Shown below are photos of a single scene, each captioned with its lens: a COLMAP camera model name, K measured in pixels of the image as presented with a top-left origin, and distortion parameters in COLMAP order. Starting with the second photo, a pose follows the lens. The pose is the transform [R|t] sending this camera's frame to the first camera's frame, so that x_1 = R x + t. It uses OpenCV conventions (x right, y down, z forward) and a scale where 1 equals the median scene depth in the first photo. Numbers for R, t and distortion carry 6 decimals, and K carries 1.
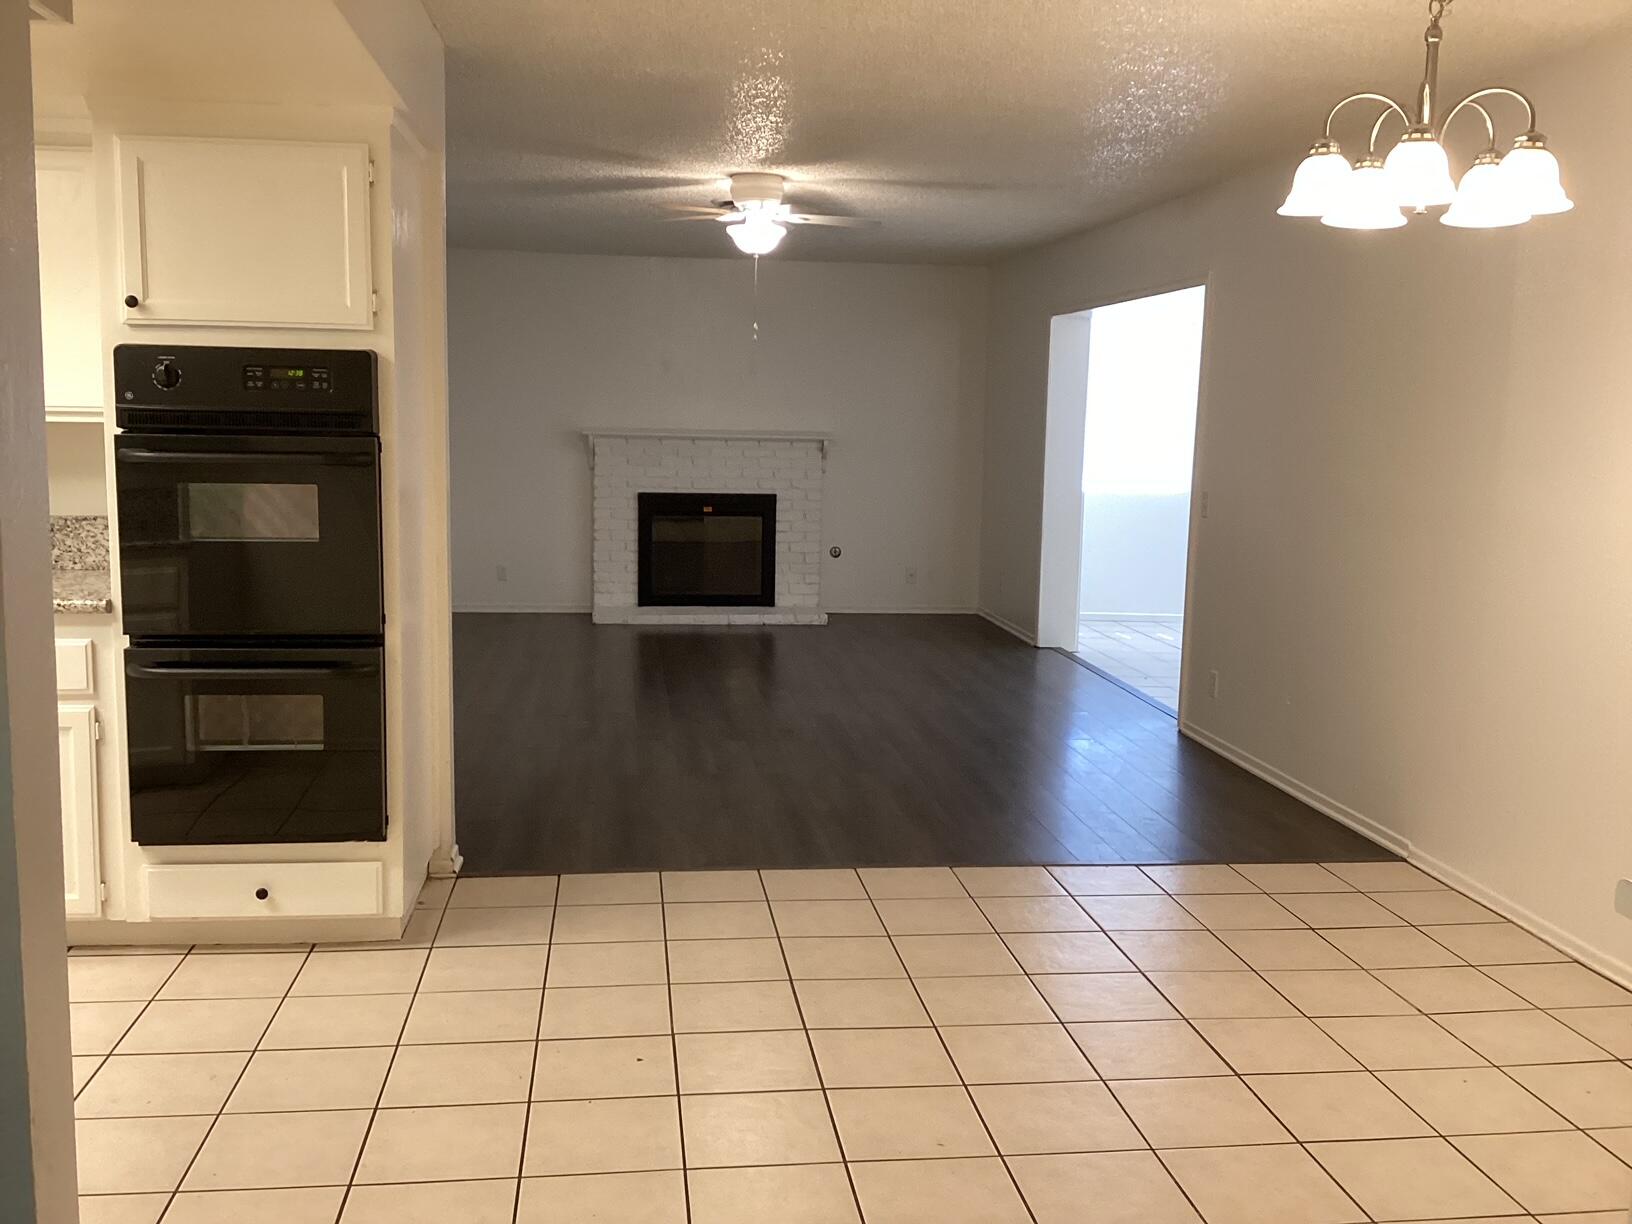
lens RADIAL K [[1466.0, 0, 823.4], [0, 1466.0, 615.6], [0, 0, 1]] dist [0.060445, -0.128099]
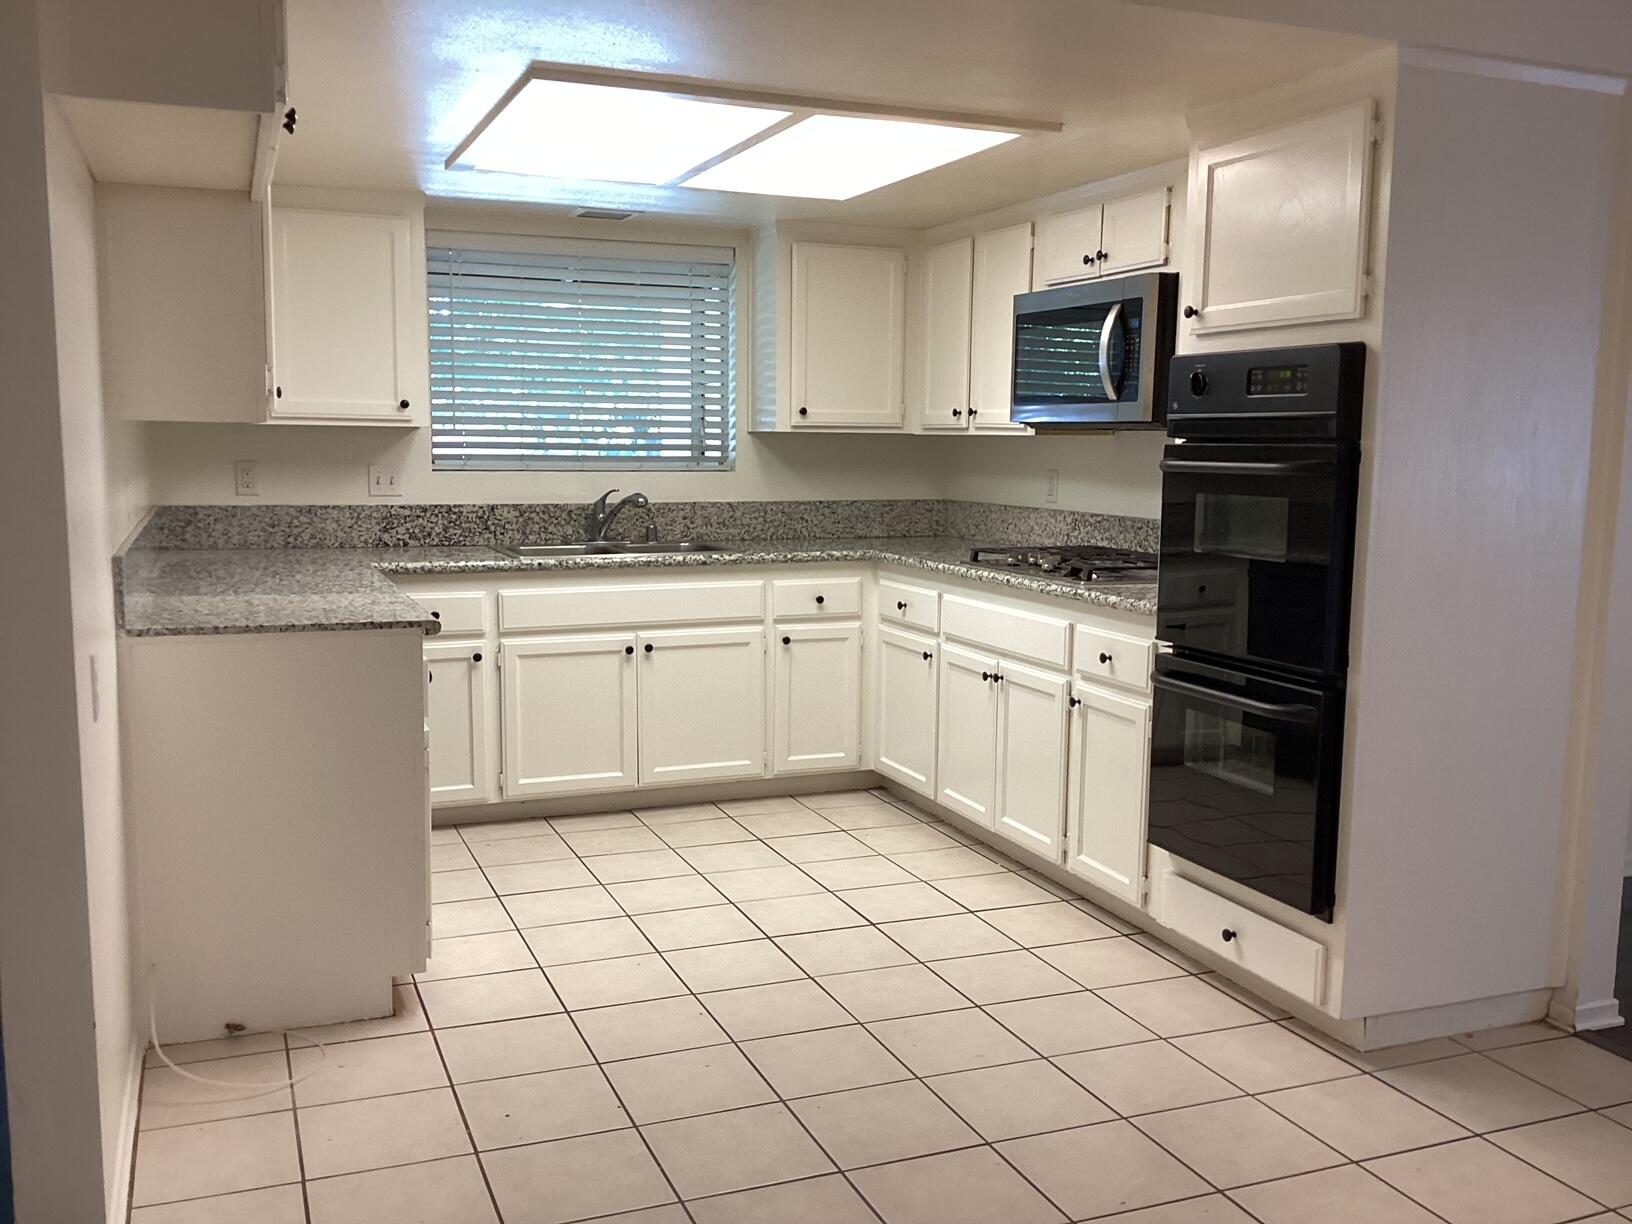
lens RADIAL K [[1466.0, 0, 810.3], [0, 1466.0, 618.6], [0, 0, 1]] dist [0.060445, -0.128099]
pose [[0.249169, 0.101981, -0.963076, 0.240436], [-0.139634, 0.987833, 0.068477, -0.020205], [0.958341, 0.117416, 0.260377, 0.268781]]
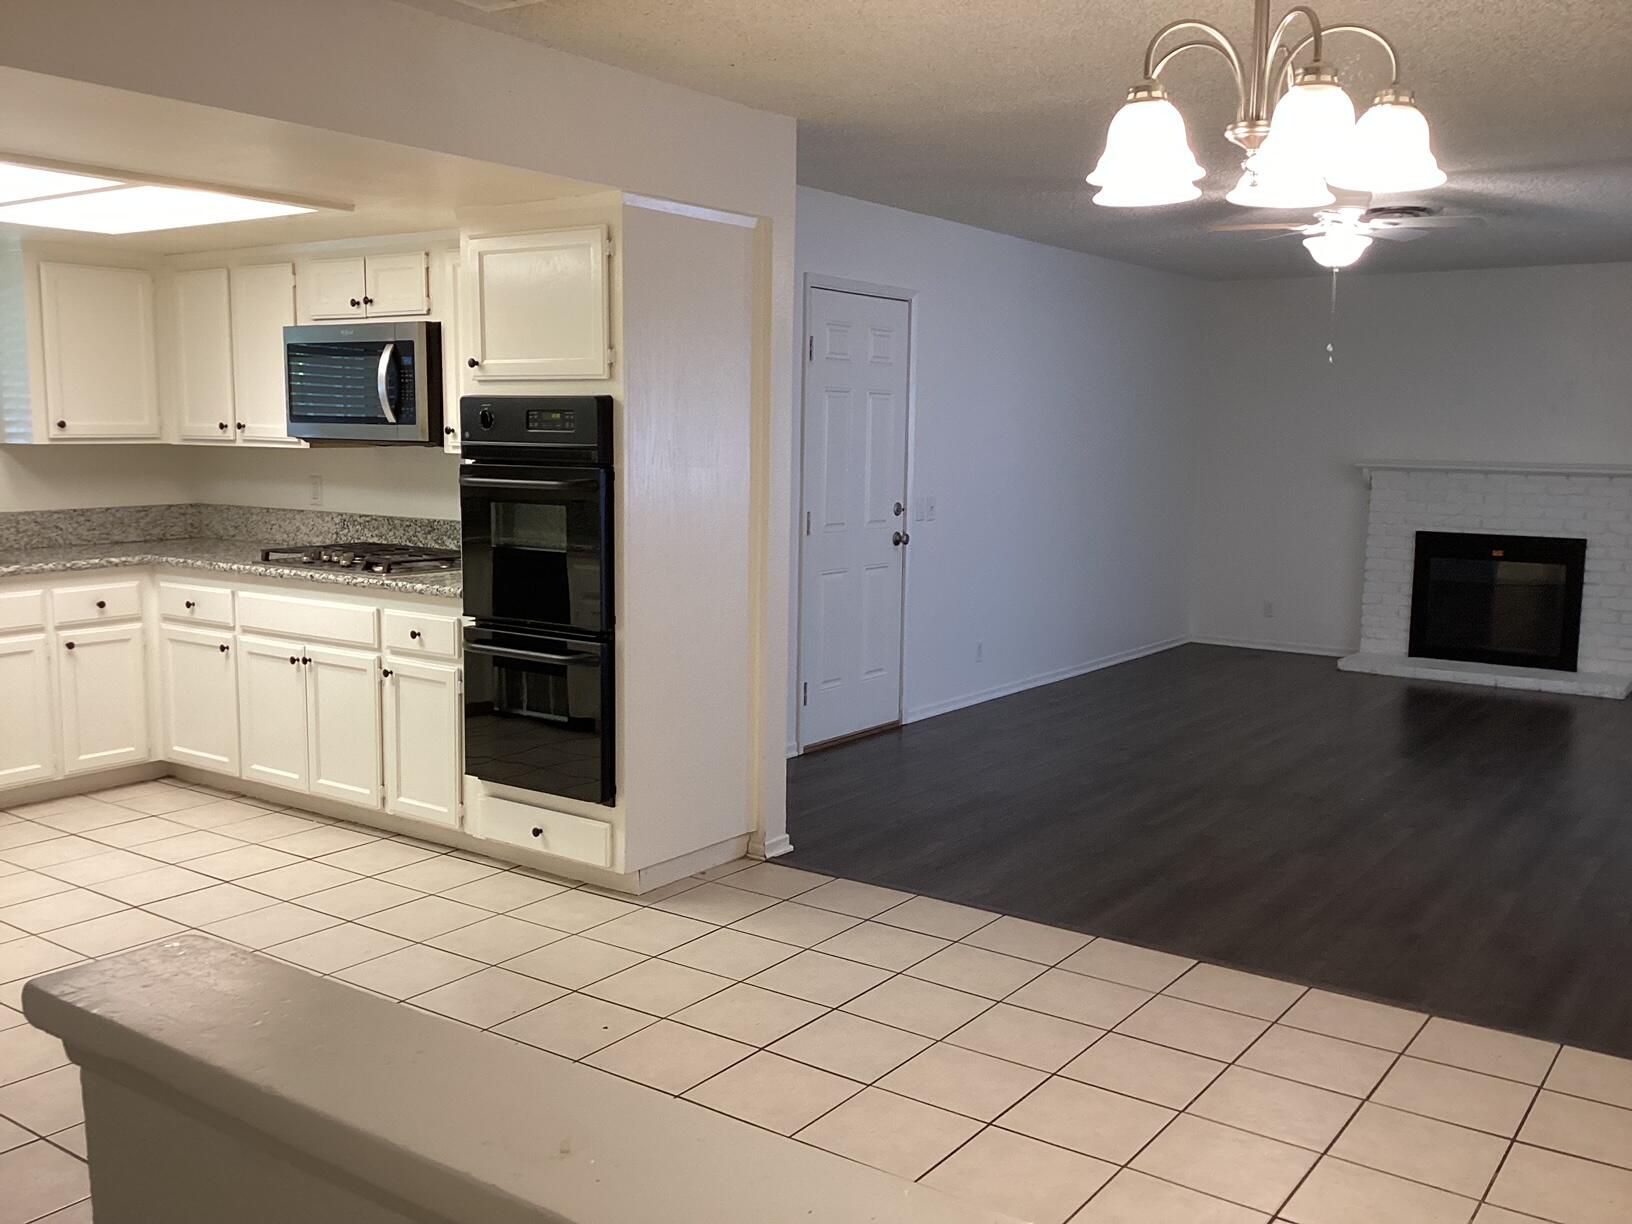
lens RADIAL K [[1466.0, 0, 811.7], [0, 1466.0, 616.8], [0, 0, 1]] dist [0.060445, -0.128099]
pose [[0.735515, 0.074509, -0.673399, 0.342411], [-0.088414, 0.995991, 0.013633, -0.016969], [0.671715, 0.049510, 0.739153, 0.127955]]
